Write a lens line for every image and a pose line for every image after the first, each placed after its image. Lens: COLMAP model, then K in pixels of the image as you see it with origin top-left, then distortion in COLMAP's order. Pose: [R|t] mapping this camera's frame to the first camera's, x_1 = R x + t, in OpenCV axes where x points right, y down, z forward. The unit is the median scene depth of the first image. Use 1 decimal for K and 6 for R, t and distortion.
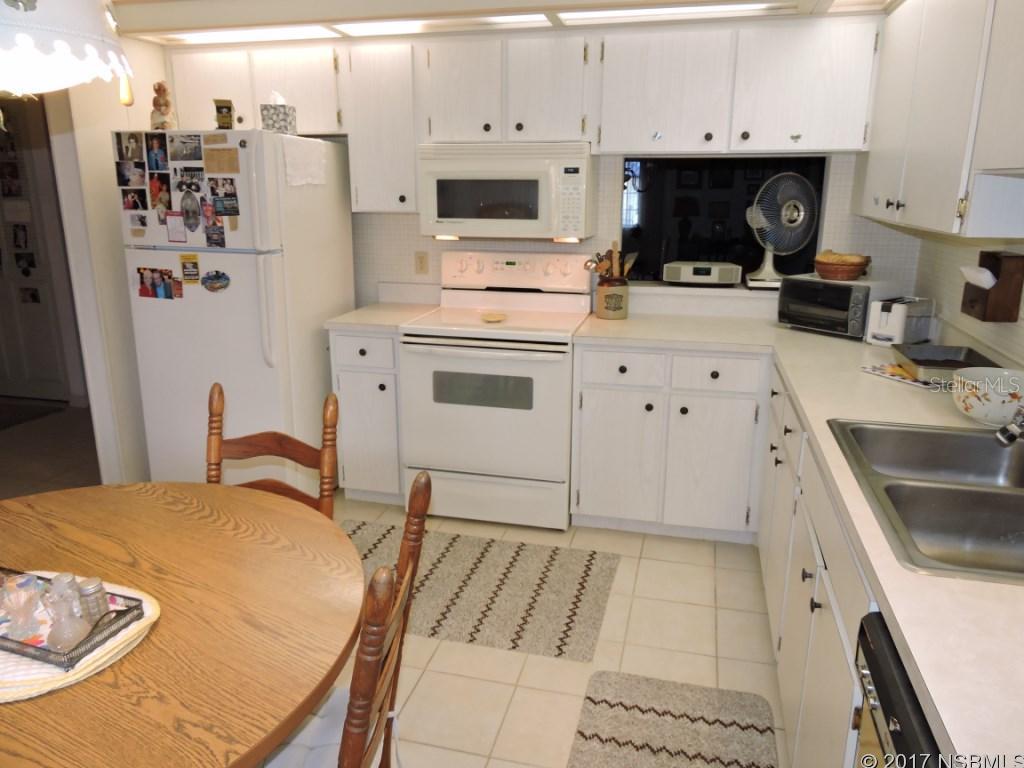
lens RADIAL K [[721.2, 0, 512.3], [0, 721.2, 383.5], [0, 0, 1]] dist [0.004919, -0.019602]
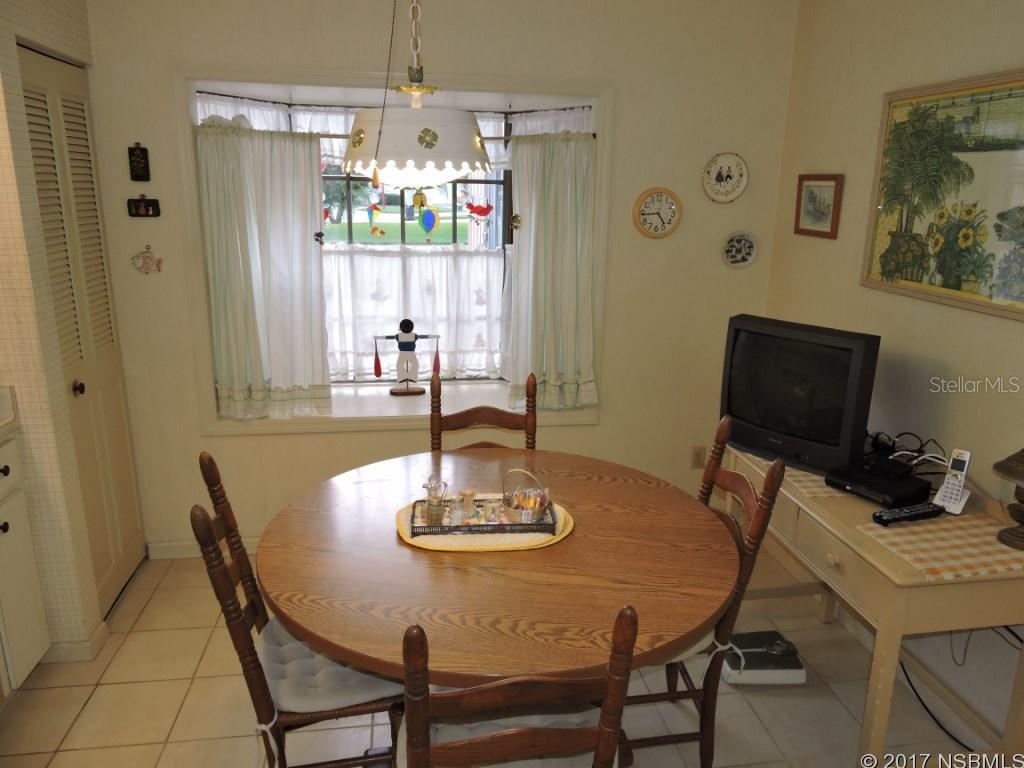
lens RADIAL K [[721.2, 0, 518.3], [0, 721.2, 387.2], [0, 0, 1]] dist [0.004919, -0.019602]
pose [[-0.920156, 0.081234, -0.383032, -0.071799], [-0.124166, 0.867215, 0.482205, -0.278357], [0.371342, 0.491263, -0.787887, 0.864273]]
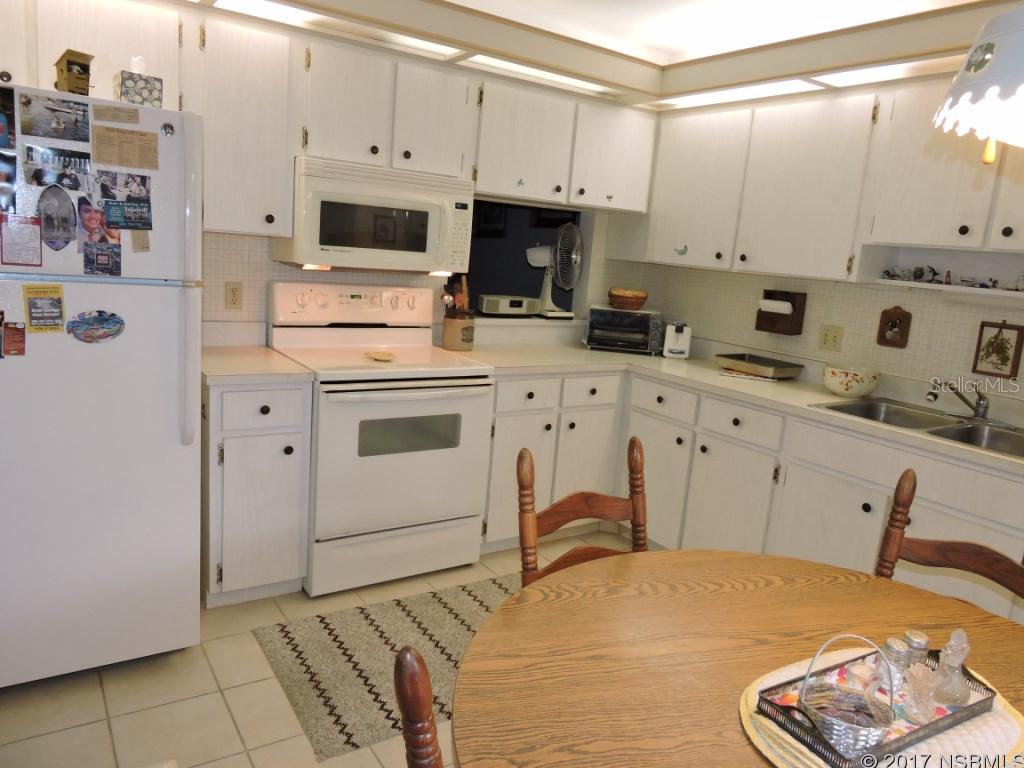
lens RADIAL K [[721.2, 0, 516.9], [0, 721.2, 386.5], [0, 0, 1]] dist [0.004919, -0.019602]
pose [[0.667967, -0.094058, 0.738223, -0.652620], [0.118071, 0.992811, 0.019661, -0.056222], [-0.734764, 0.074030, 0.674271, 0.285995]]
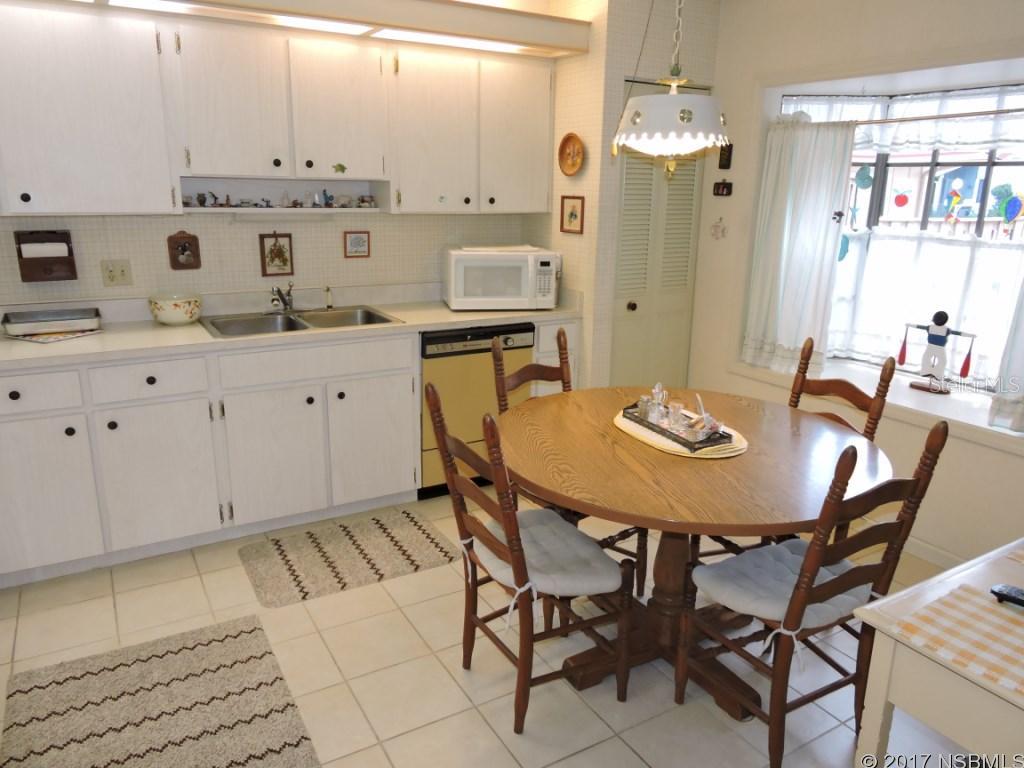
lens RADIAL K [[721.2, 0, 513.1], [0, 721.2, 378.8], [0, 0, 1]] dist [0.004919, -0.019602]
pose [[-0.702597, -0.197334, 0.683679, -0.669466], [0.164467, 0.889732, 0.425826, -0.268207], [-0.692321, 0.411627, -0.592668, 0.960574]]
